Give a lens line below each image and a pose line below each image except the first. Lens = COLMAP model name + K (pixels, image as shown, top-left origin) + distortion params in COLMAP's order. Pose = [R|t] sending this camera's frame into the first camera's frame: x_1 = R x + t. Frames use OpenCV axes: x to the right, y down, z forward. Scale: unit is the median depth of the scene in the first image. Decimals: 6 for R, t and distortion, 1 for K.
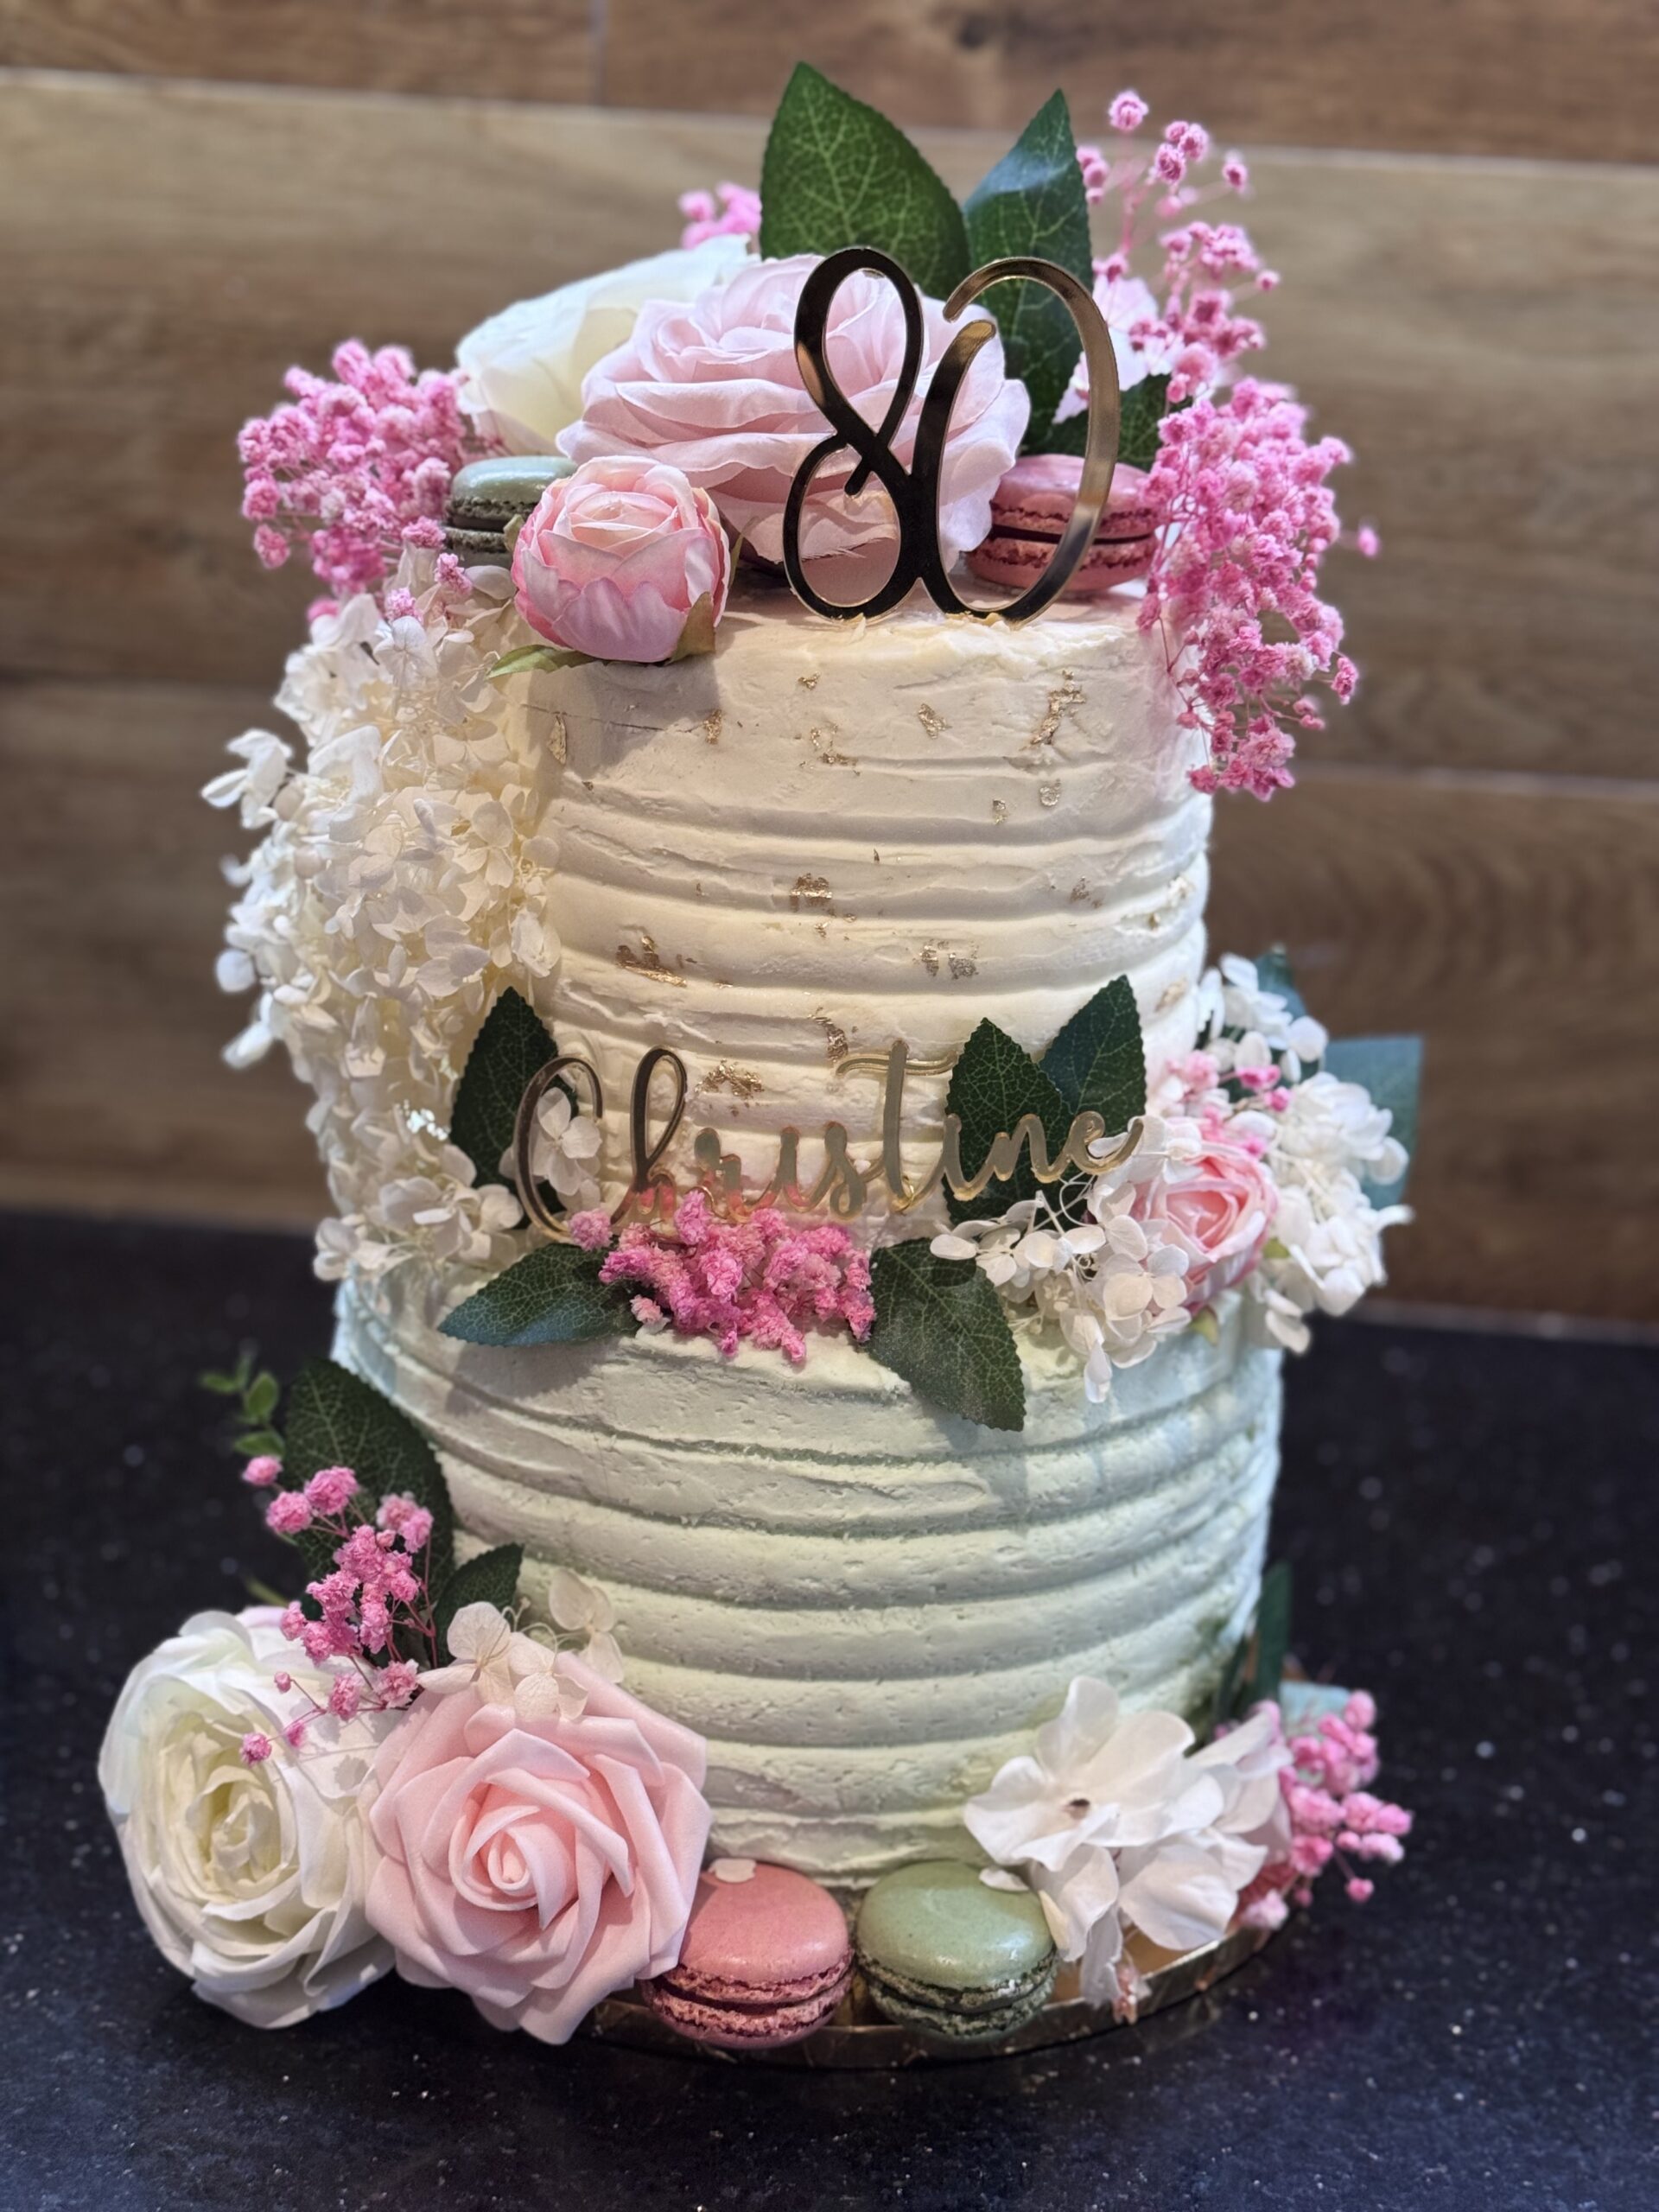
lens RADIAL K [[3394.8, 0, 833.2], [0, 3394.8, 1105.4], [0, 0, 1]] dist [0.204539, 0.000000]
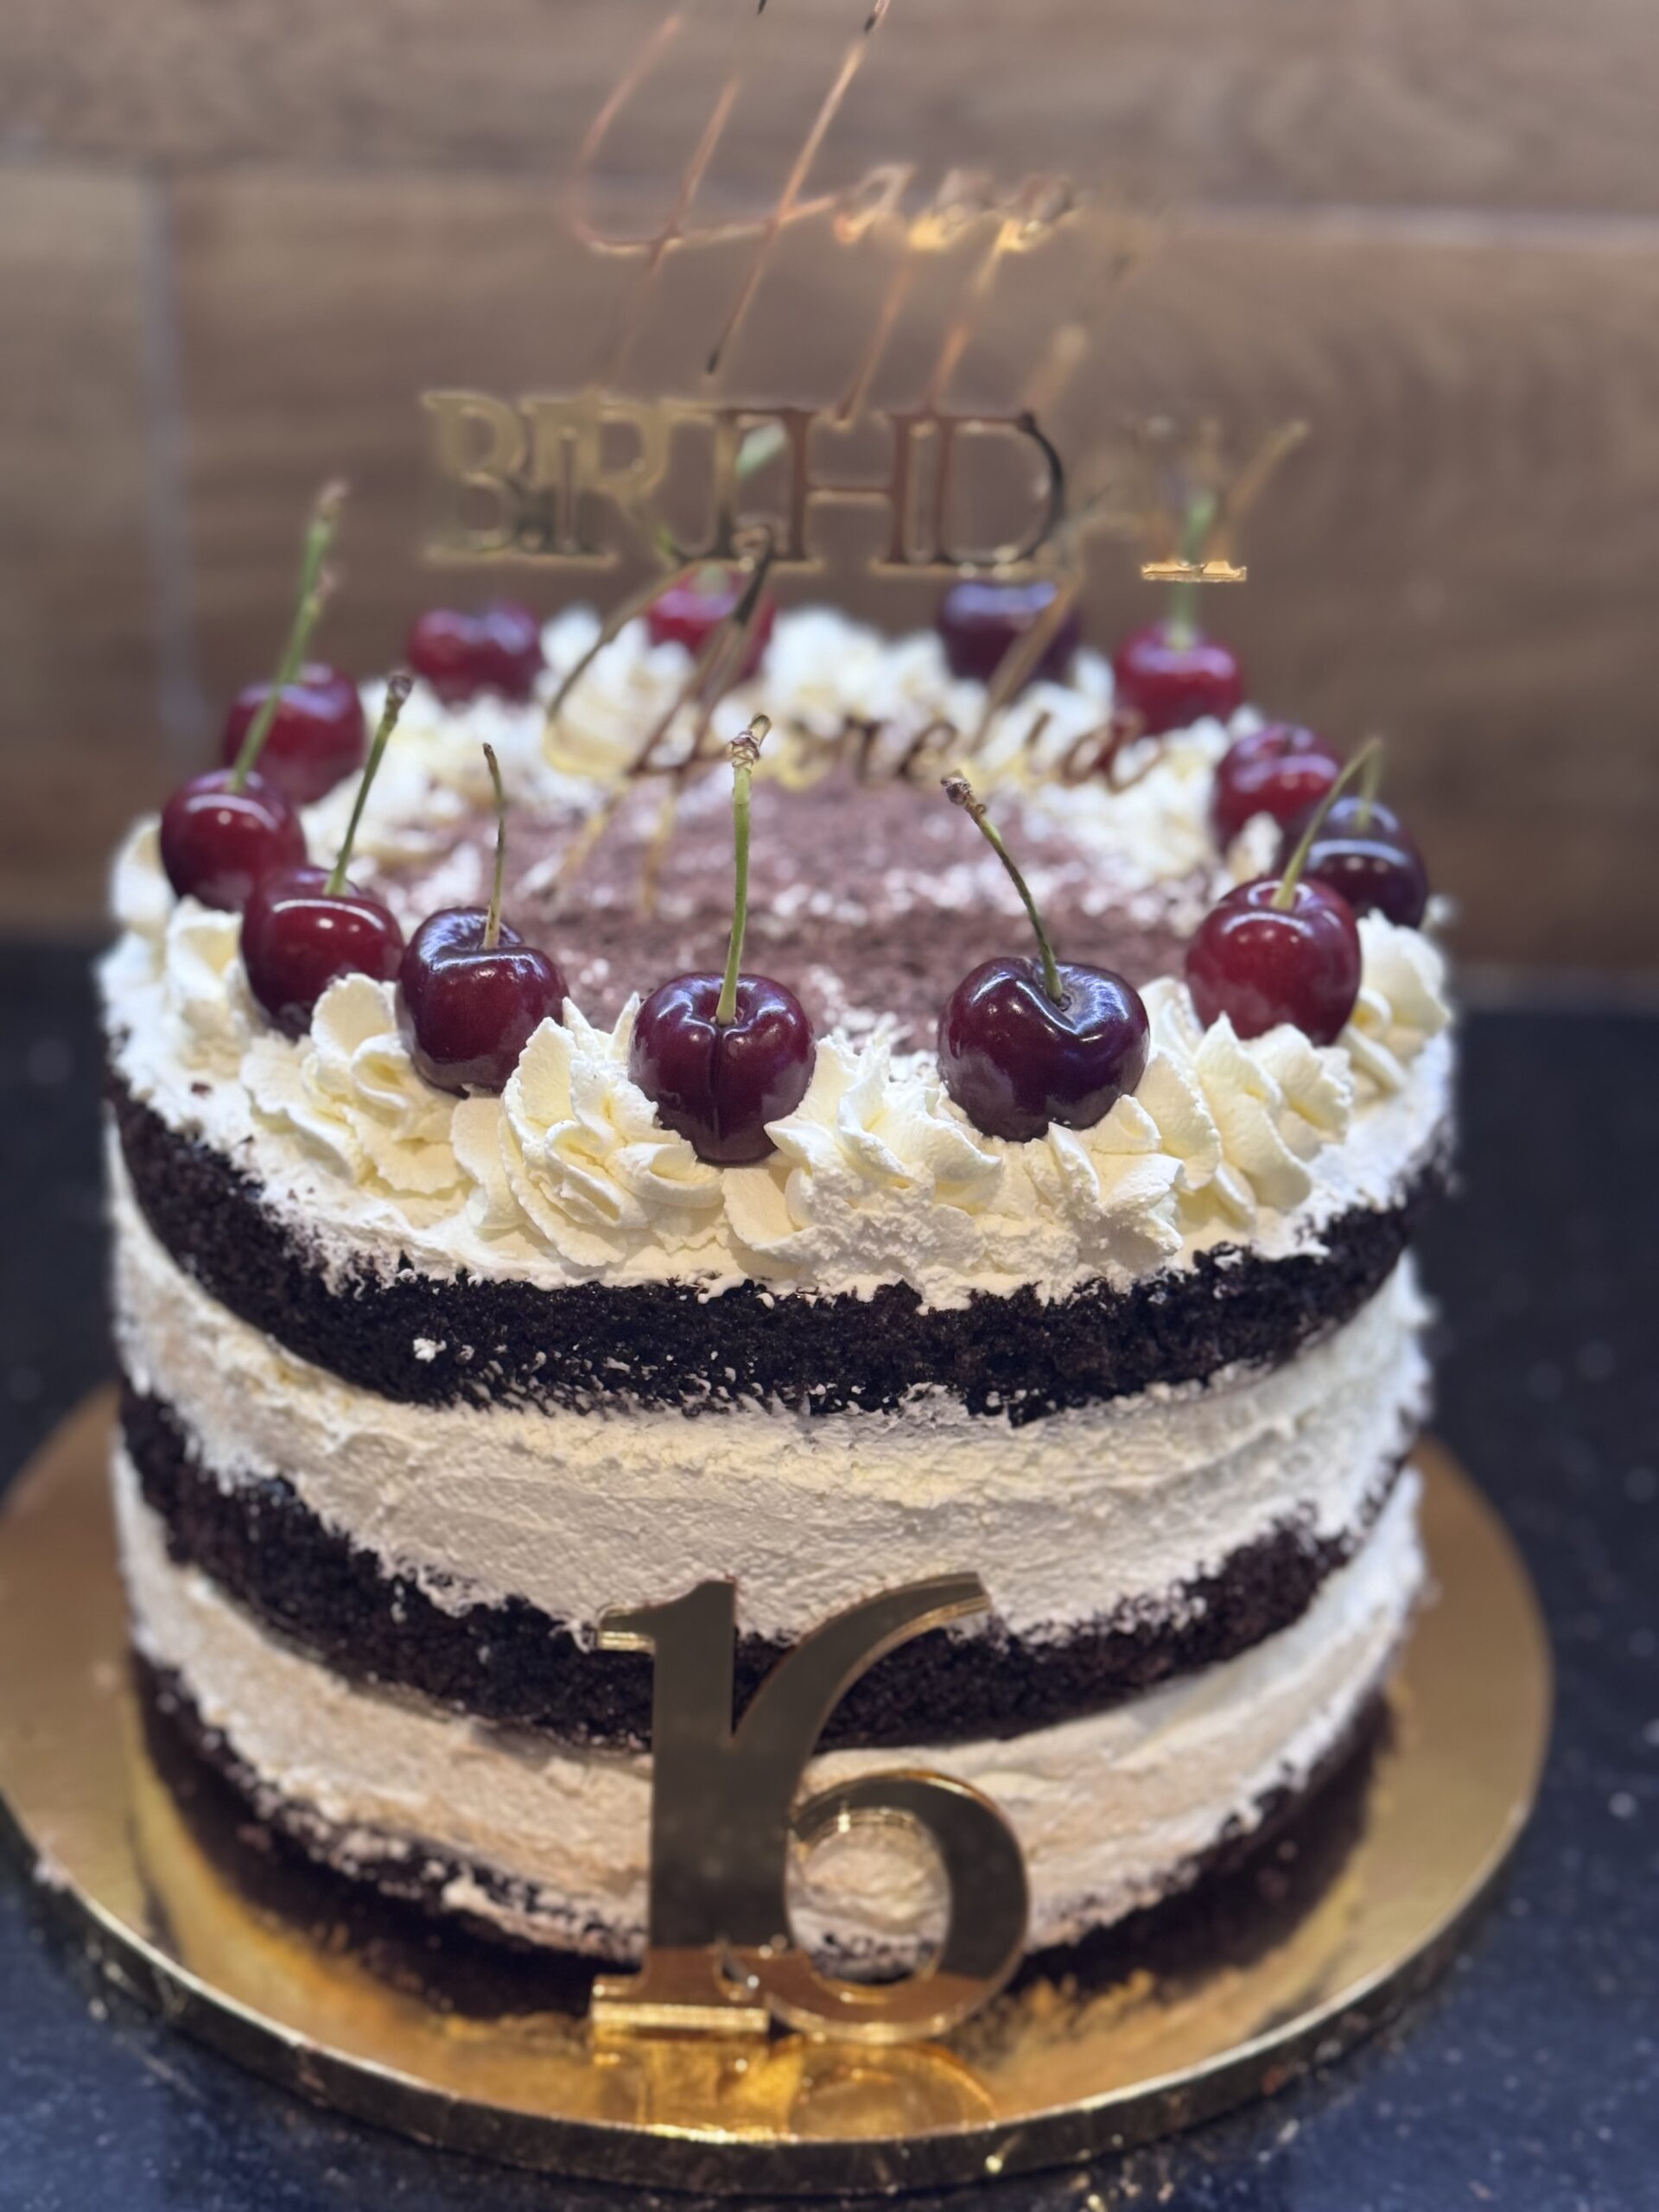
lens RADIAL K [[3394.8, 0, 839.3], [0, 3394.8, 1097.1], [0, 0, 1]] dist [0.204539, 0.000000]
pose [[0.997307, -0.042540, 0.059741, 0.034552], [0.034803, 0.991539, 0.125054, -0.014364], [-0.064555, -0.122638, 0.990350, 0.413878]]
